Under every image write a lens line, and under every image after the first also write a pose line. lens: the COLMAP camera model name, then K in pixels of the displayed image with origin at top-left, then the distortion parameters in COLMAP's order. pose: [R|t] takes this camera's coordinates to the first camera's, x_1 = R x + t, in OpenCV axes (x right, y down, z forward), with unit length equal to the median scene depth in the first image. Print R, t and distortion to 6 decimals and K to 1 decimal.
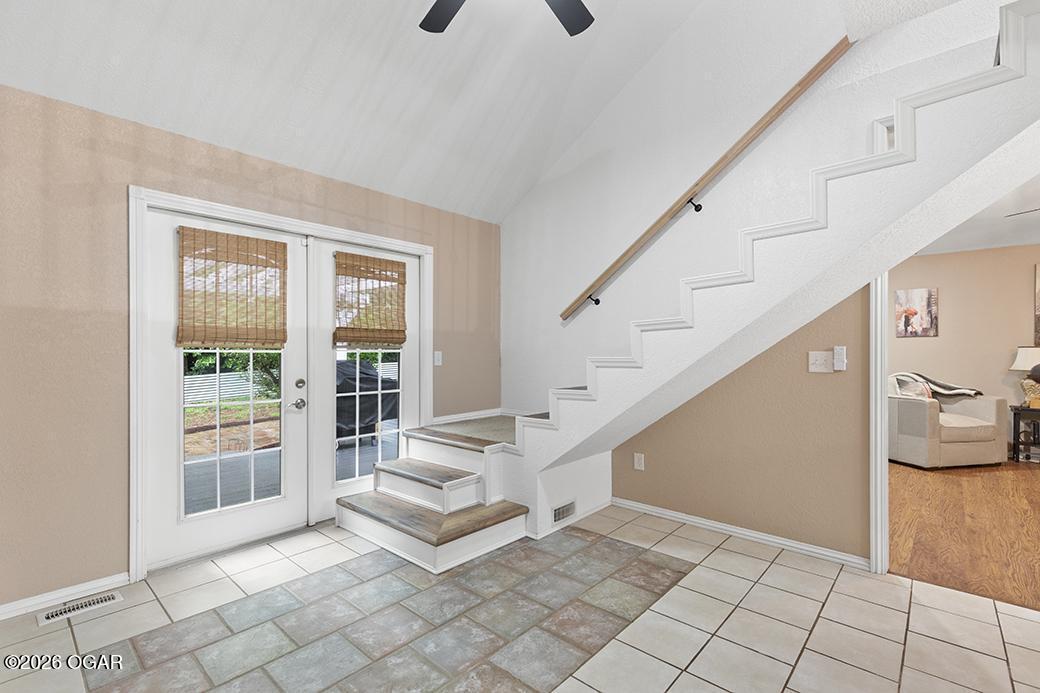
lens RADIAL K [[468.9, 0, 524.2], [0, 468.9, 354.2], [0, 0, 1]] dist [0.003549, -0.001253]
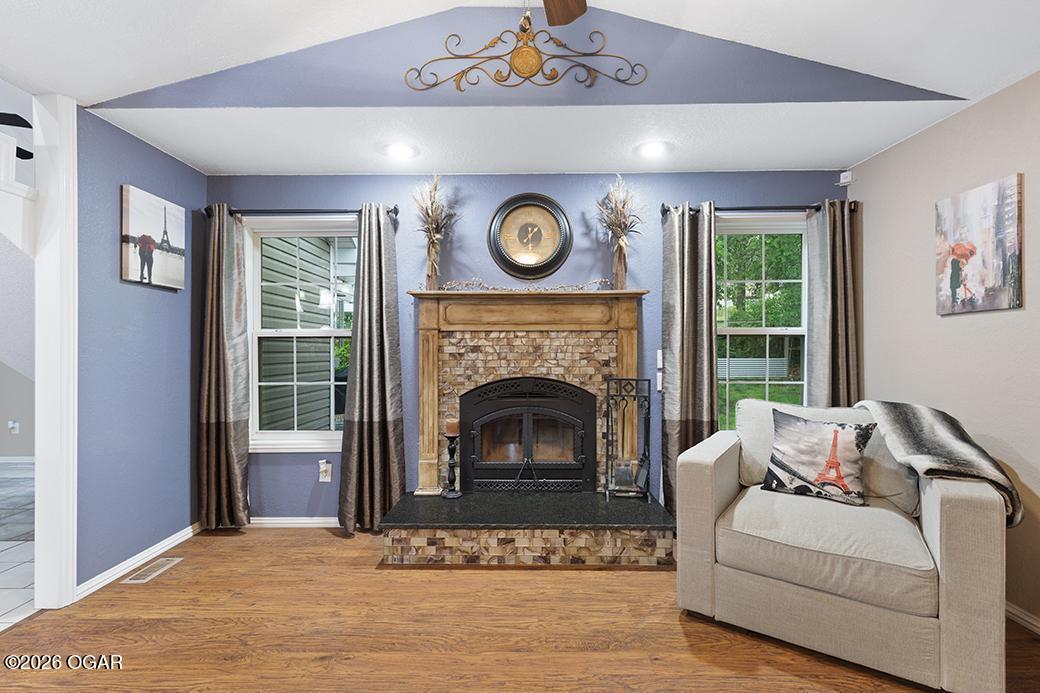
lens RADIAL K [[468.9, 0, 522.8], [0, 468.9, 348.7], [0, 0, 1]] dist [0.003549, -0.001253]
pose [[0.668313, -0.005589, -0.743860, 0.890898], [0.000443, 0.999975, -0.007116, -0.004624], [0.743880, 0.004426, 0.668298, 0.474323]]
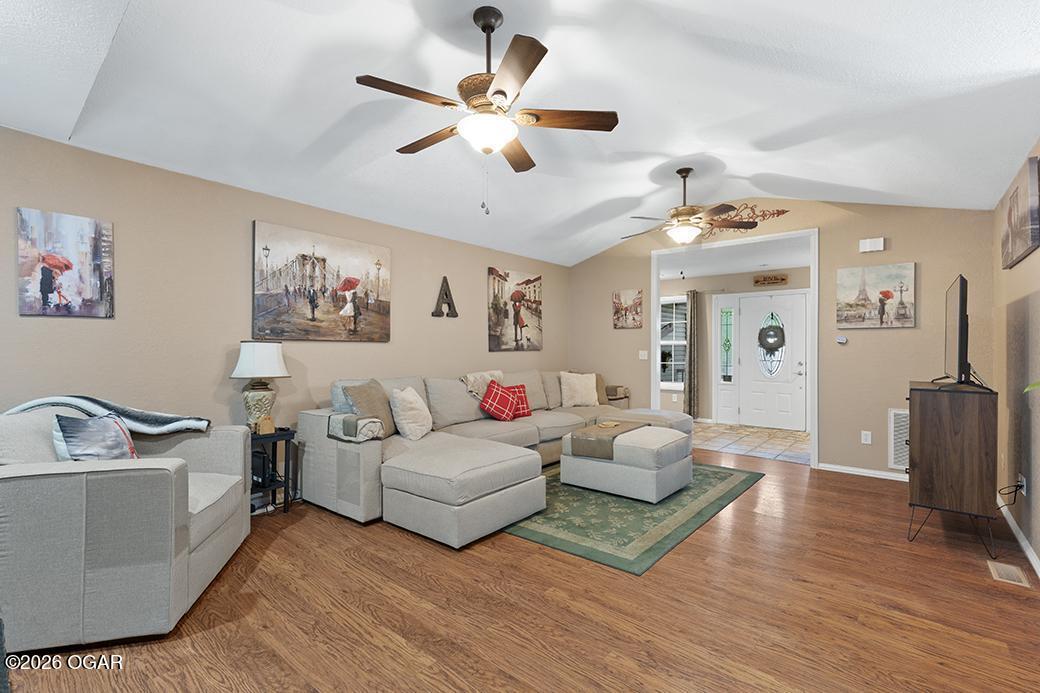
lens RADIAL K [[468.9, 0, 526.2], [0, 468.9, 346.8], [0, 0, 1]] dist [0.003549, -0.001253]
pose [[-0.046447, 0.005926, 0.998903, 0.351281], [0.000682, 0.999982, -0.005901, -0.003794], [-0.998921, 0.000407, -0.046450, 0.576361]]
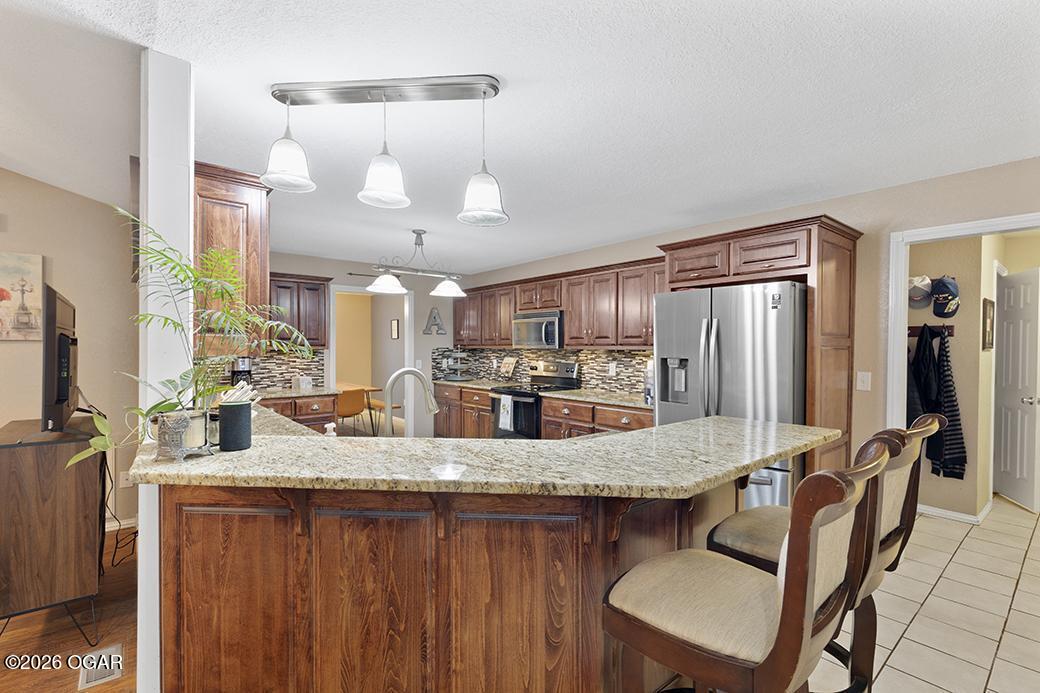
lens RADIAL K [[468.9, 0, 524.6], [0, 468.9, 349.8], [0, 0, 1]] dist [0.003549, -0.001253]
pose [[-0.990174, -0.004677, 0.139761, 0.409723], [-0.003744, 0.999969, 0.006943, -0.033762], [-0.139789, 0.006351, -0.990161, 0.409731]]
